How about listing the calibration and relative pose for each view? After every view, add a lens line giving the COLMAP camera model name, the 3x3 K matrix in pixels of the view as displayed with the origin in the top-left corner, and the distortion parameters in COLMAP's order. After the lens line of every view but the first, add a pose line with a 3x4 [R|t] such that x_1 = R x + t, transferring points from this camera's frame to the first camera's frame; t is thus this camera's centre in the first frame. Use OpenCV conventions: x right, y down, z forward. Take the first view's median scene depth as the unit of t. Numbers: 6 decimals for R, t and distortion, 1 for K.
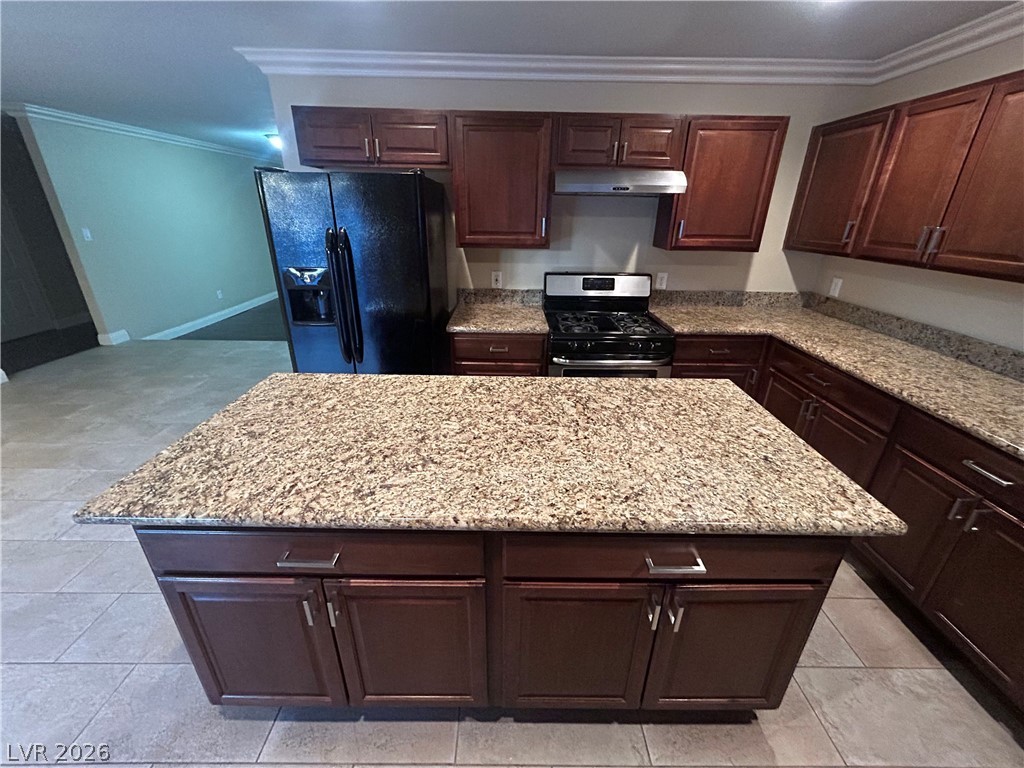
lens RADIAL K [[415.4, 0, 513.4], [0, 415.4, 383.0], [0, 0, 1]] dist [0.004183, -0.000301]
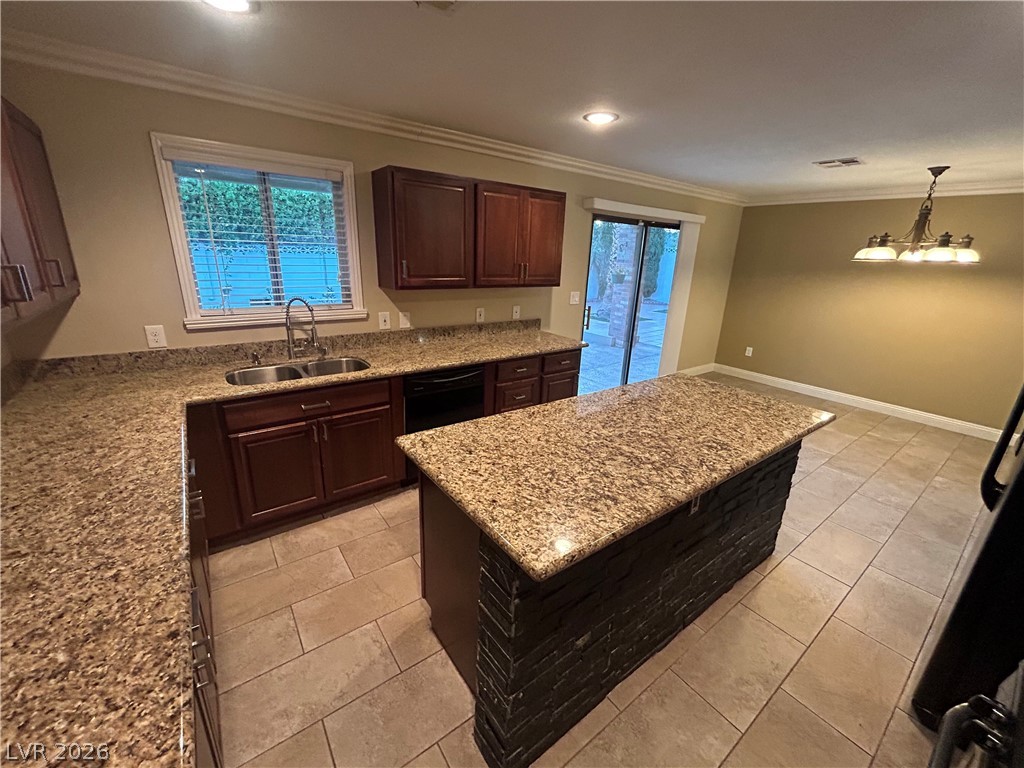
lens RADIAL K [[415.4, 0, 512.7], [0, 415.4, 383.6], [0, 0, 1]] dist [0.004183, -0.000301]
pose [[-0.801960, 0.133955, -0.582166, 1.004763], [-0.281582, 0.774715, 0.566153, -0.606276], [0.526851, 0.617959, -0.583571, 1.389793]]
